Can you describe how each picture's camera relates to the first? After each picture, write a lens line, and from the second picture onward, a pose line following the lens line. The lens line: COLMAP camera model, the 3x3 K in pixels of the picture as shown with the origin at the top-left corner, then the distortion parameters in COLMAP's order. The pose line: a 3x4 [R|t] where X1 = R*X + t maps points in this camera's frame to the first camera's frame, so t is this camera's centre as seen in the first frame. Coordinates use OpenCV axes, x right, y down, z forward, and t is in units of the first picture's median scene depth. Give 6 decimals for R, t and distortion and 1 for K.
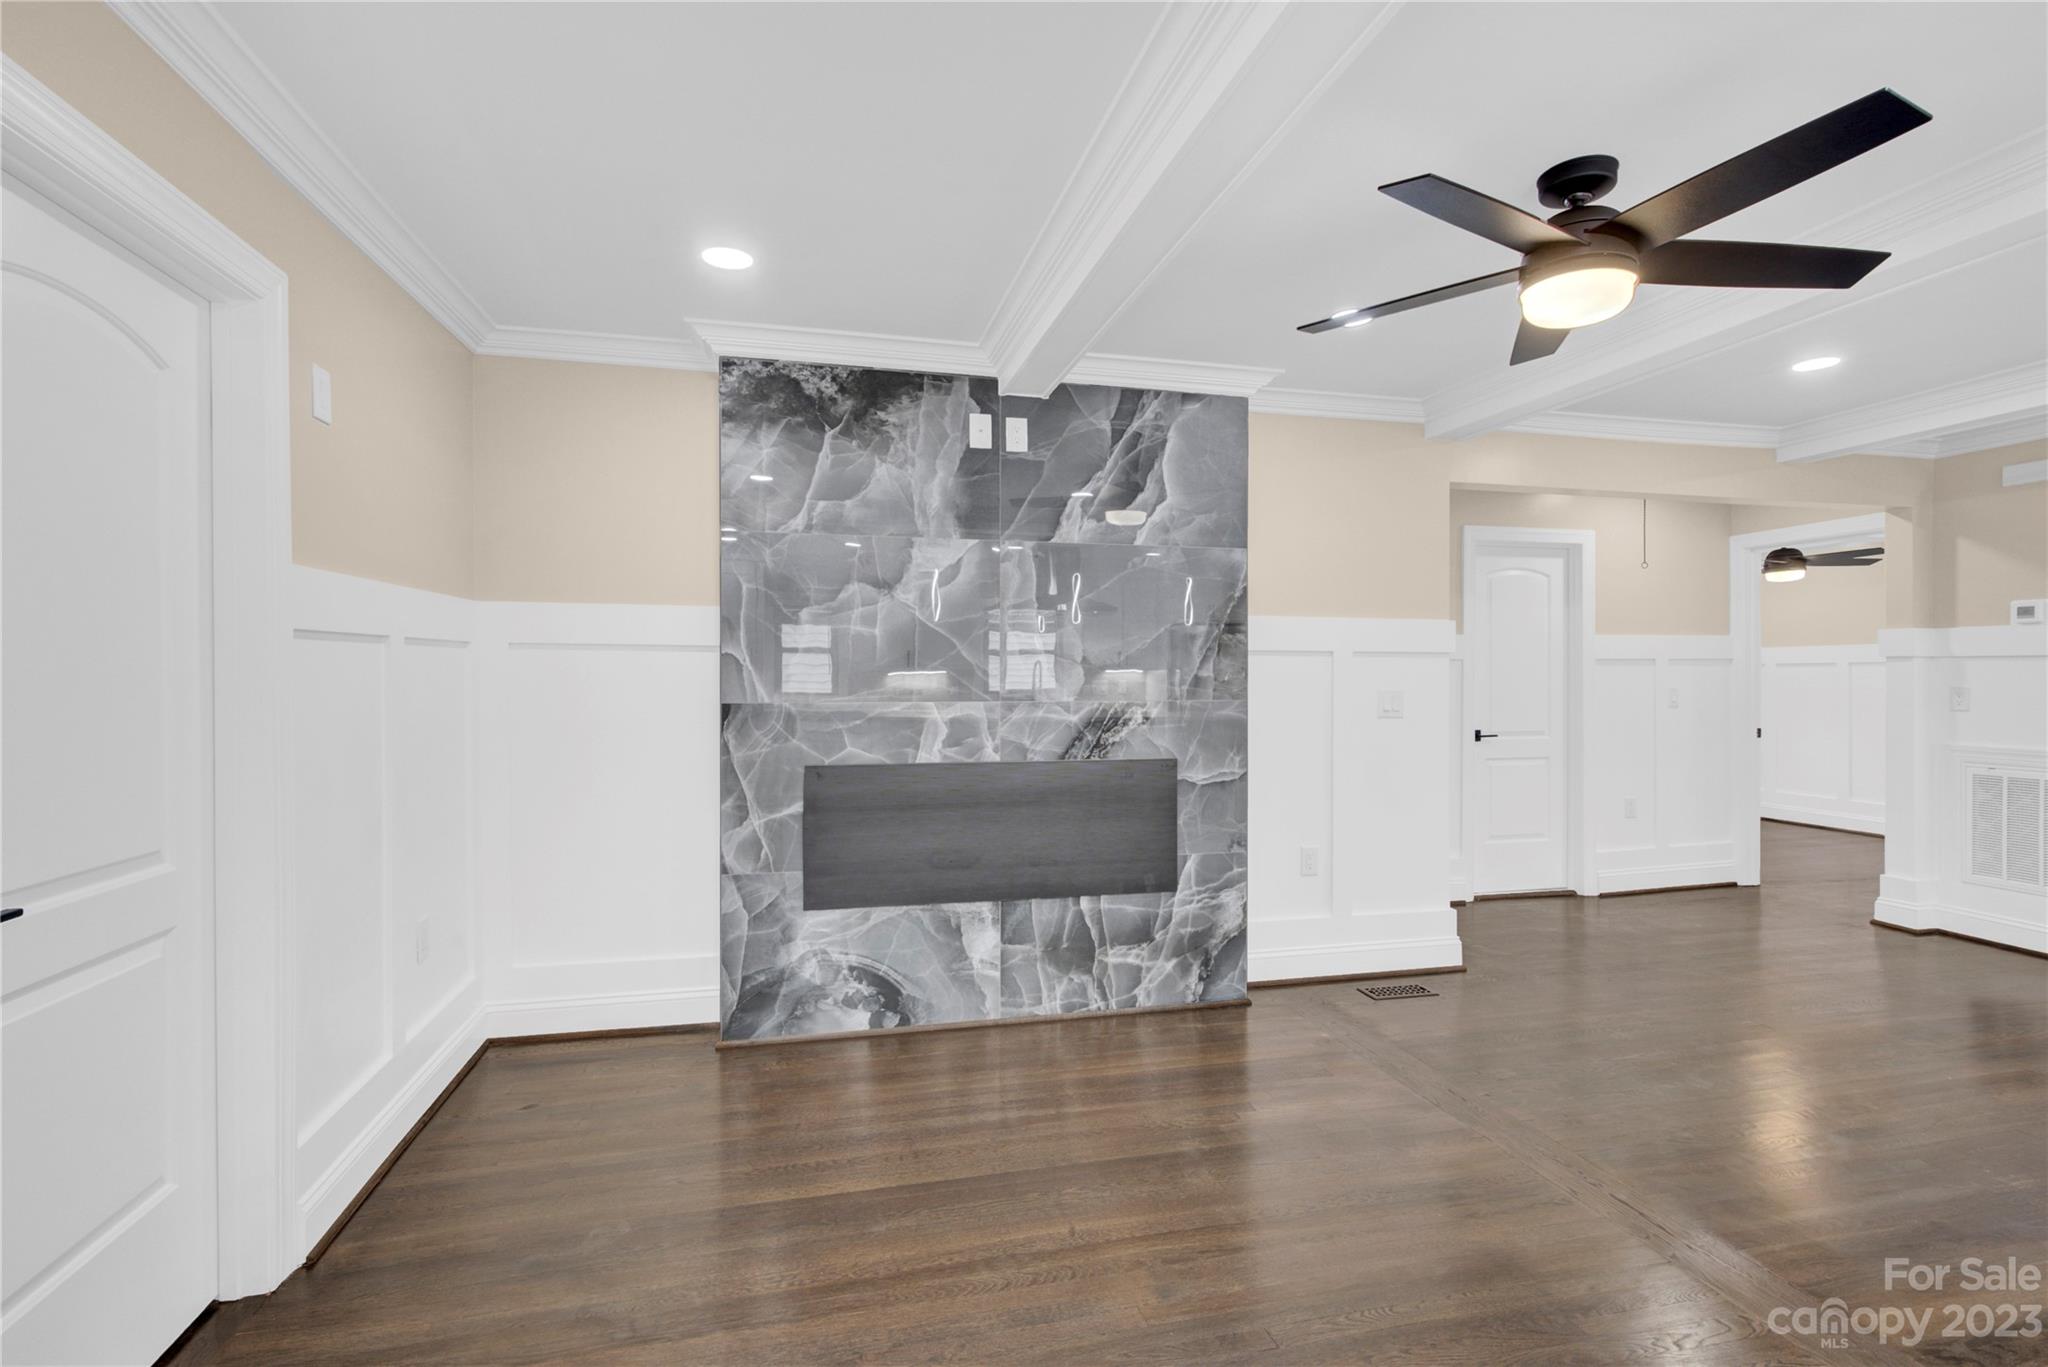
lens RADIAL K [[963.9, 0, 1037.8], [0, 963.9, 678.5], [0, 0, 1]] dist [-0.004474, 0.002420]
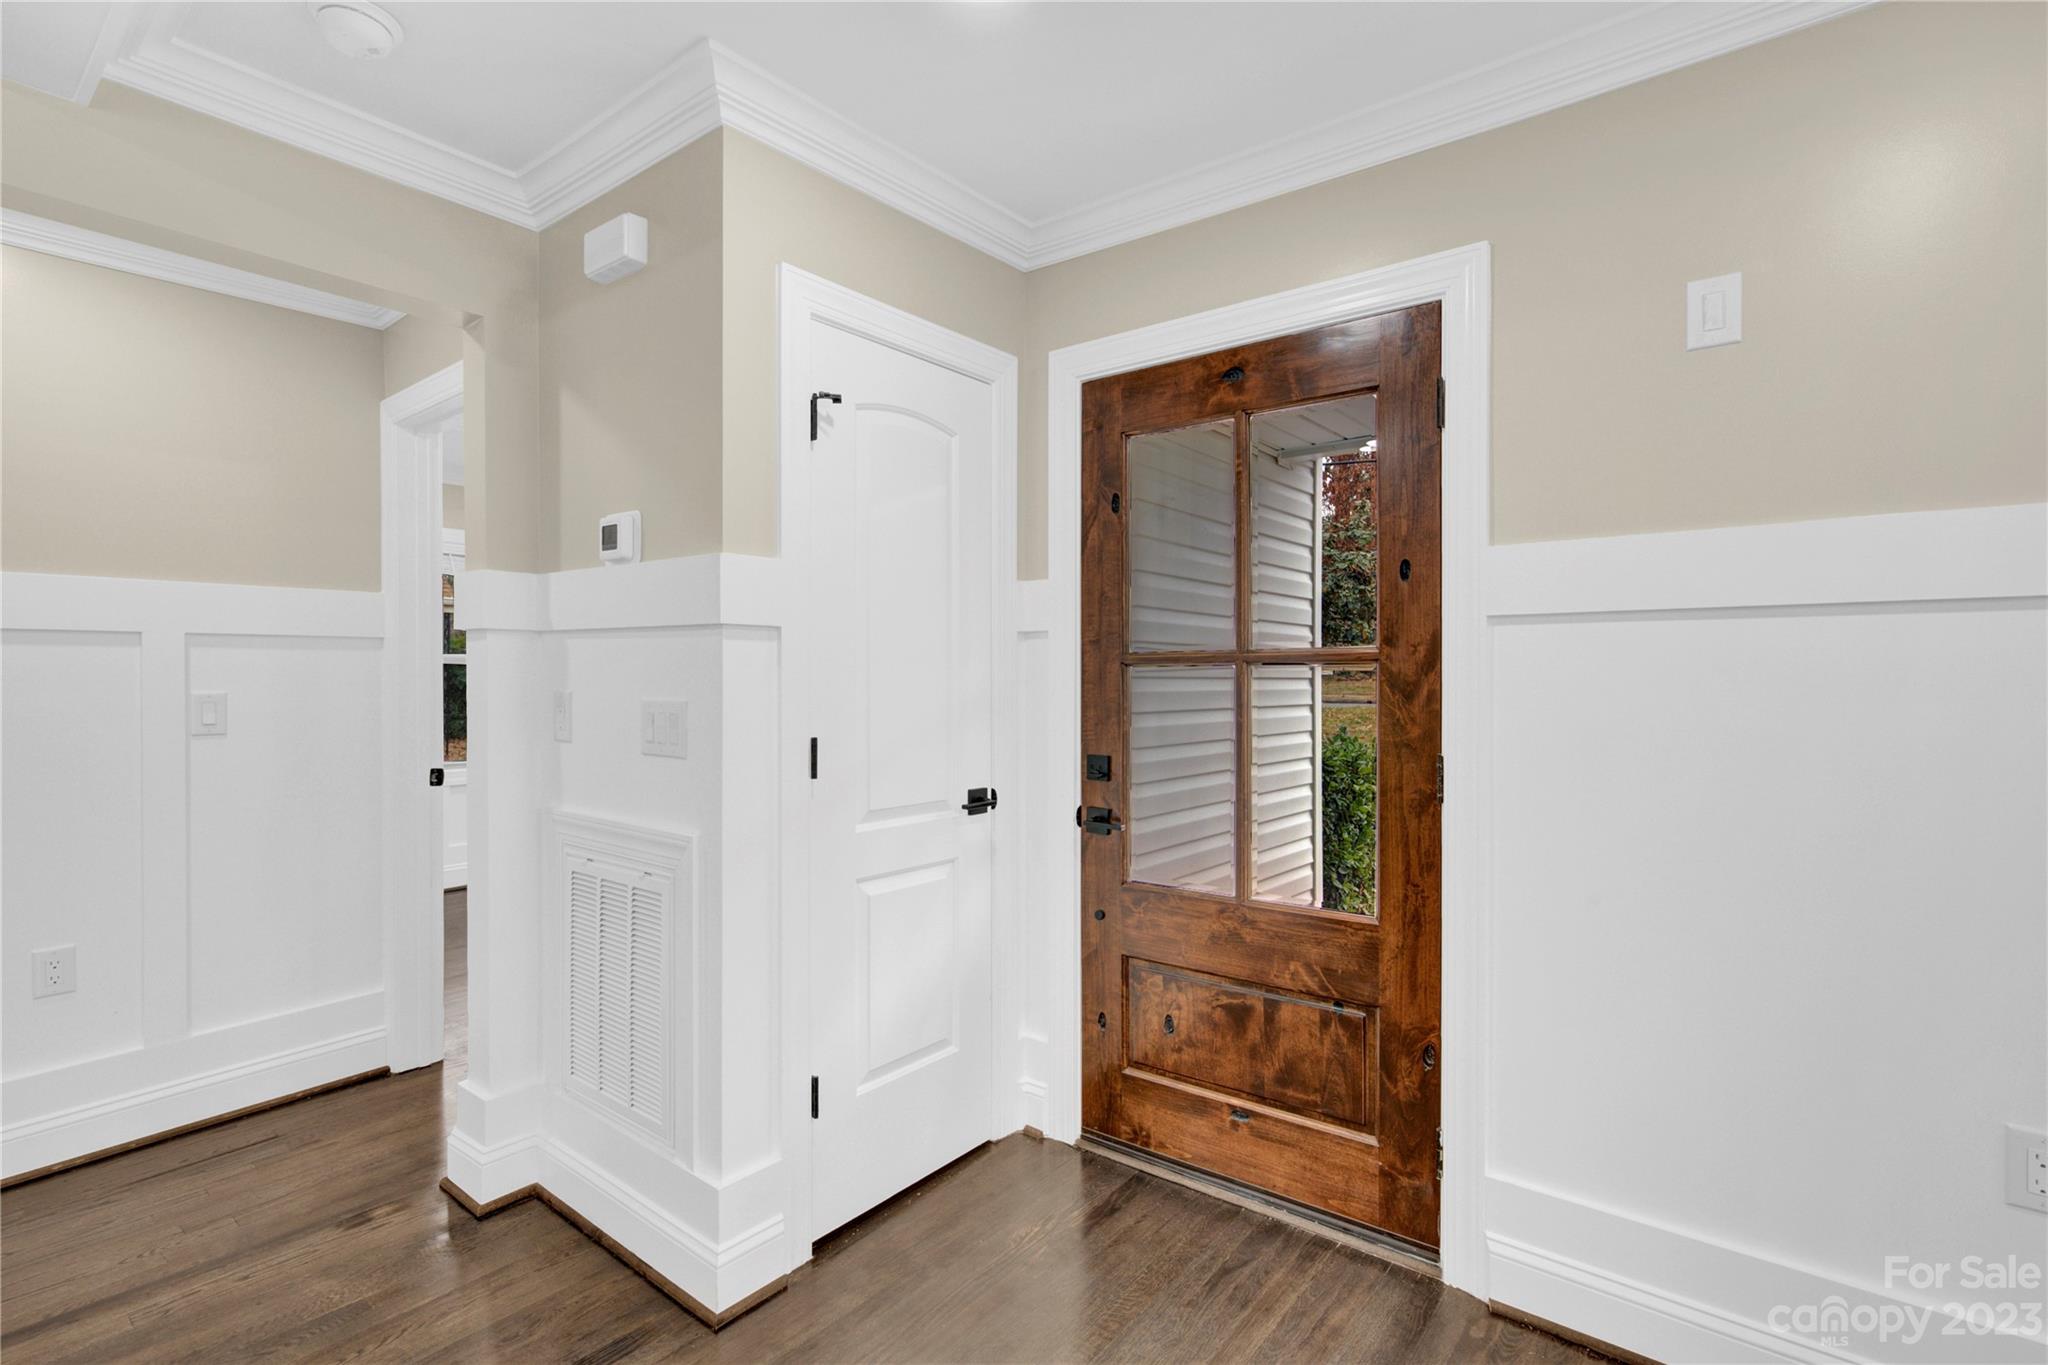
lens RADIAL K [[963.9, 0, 1025.5], [0, 963.9, 678.9], [0, 0, 1]] dist [-0.004474, 0.002420]
pose [[0.785675, -0.002010, 0.618636, 1.085250], [0.000284, 0.999996, 0.002888, 0.000523], [-0.618640, -0.002093, 0.785672, 0.598804]]
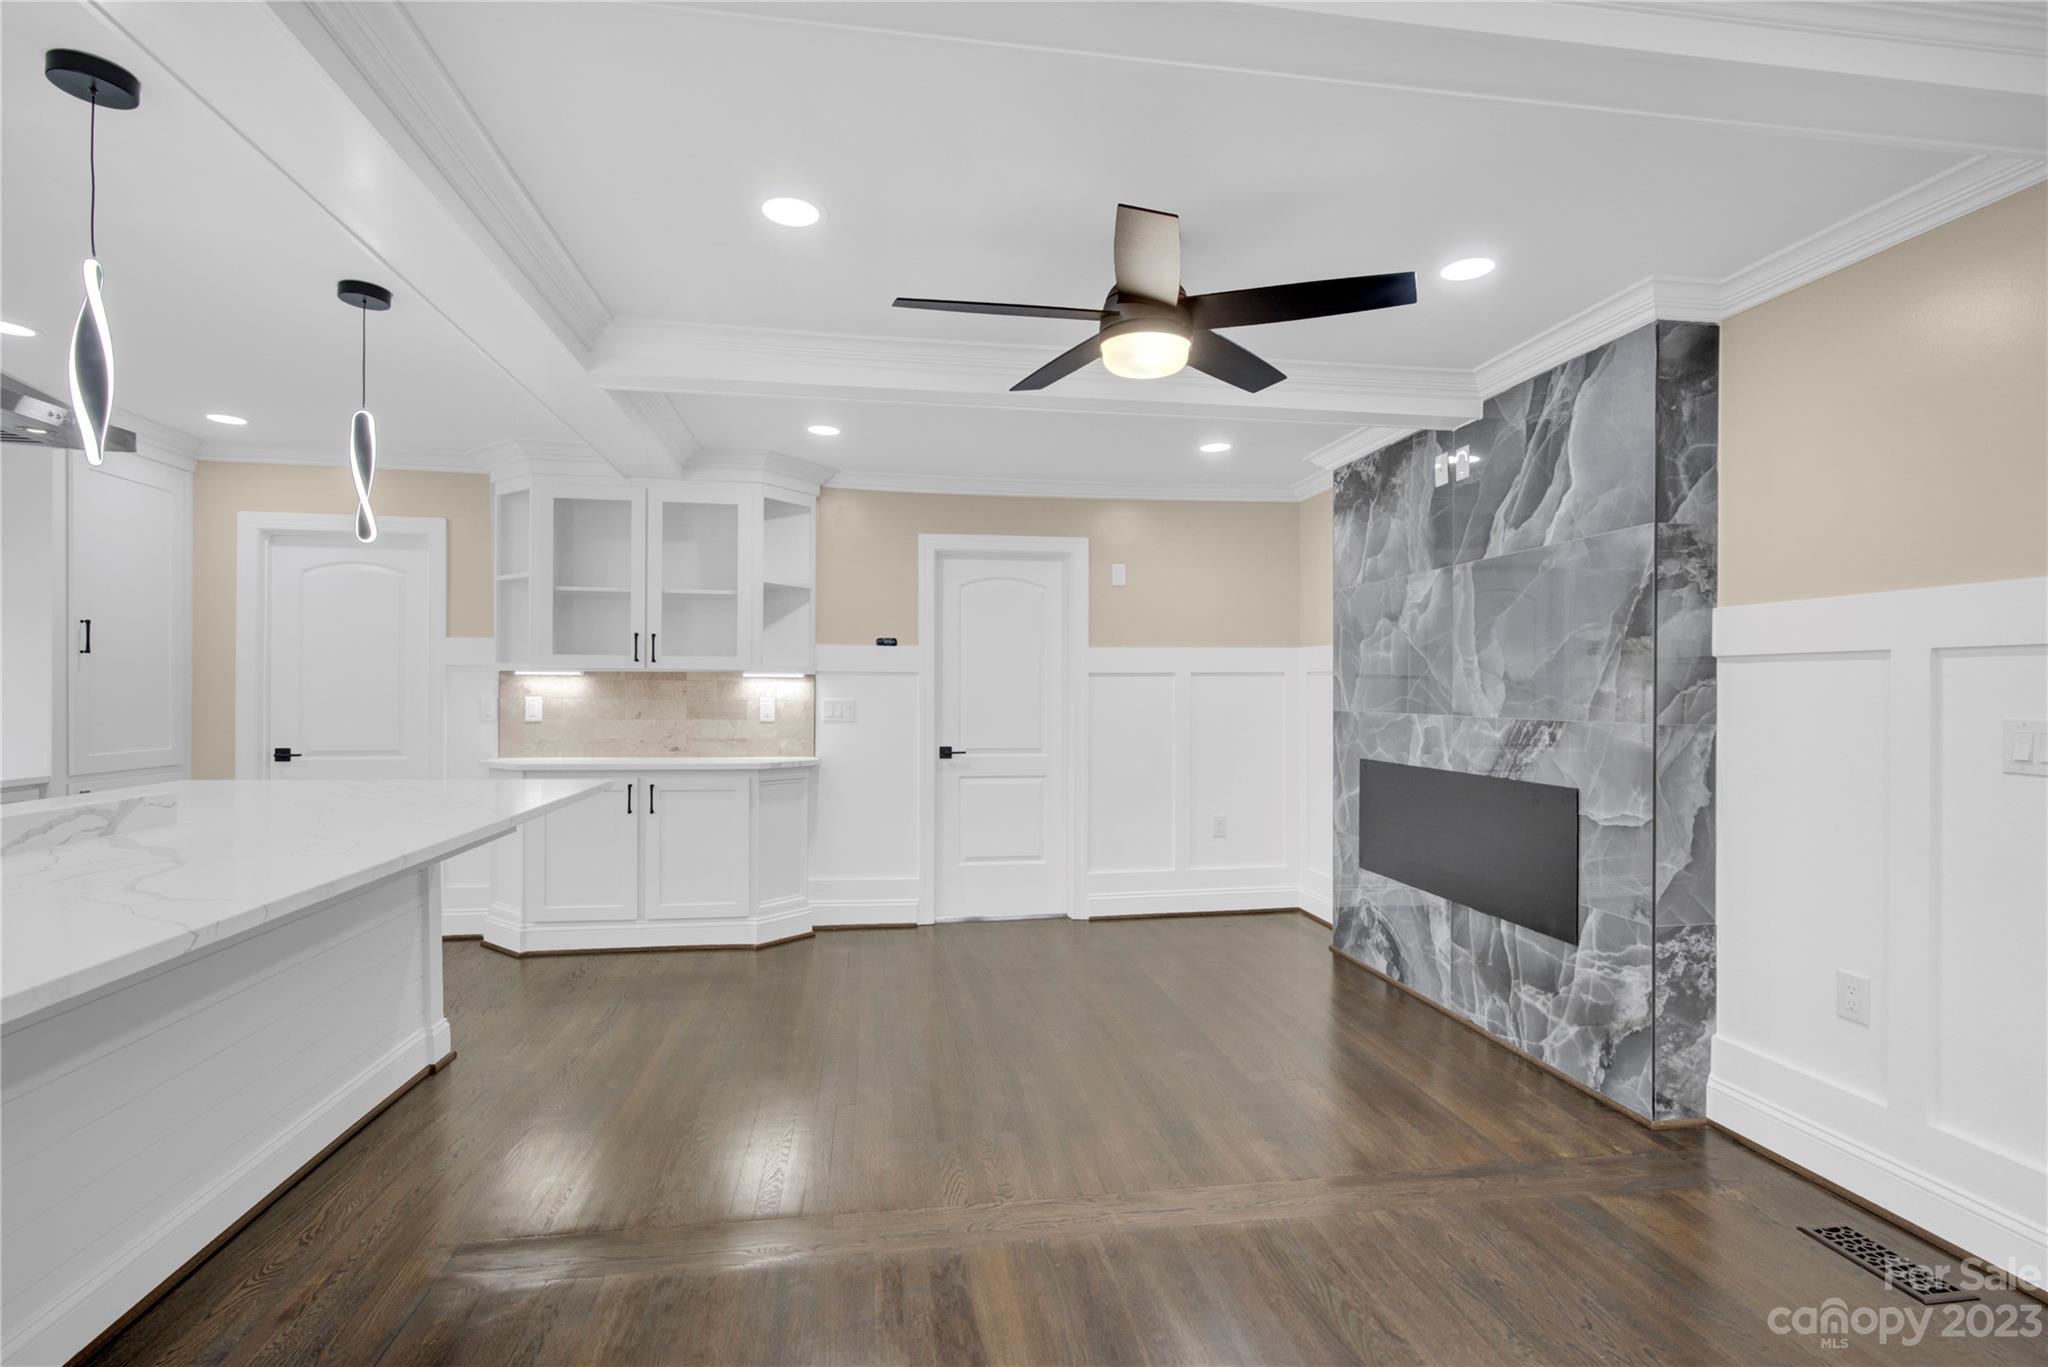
lens RADIAL K [[963.9, 0, 1034.0], [0, 963.9, 696.1], [0, 0, 1]] dist [-0.004474, 0.002420]
pose [[-0.067359, 0.003787, -0.997722, 1.015310], [-0.005560, 0.999976, 0.004171, 0.000136], [0.997713, 0.005829, -0.067336, 0.577727]]
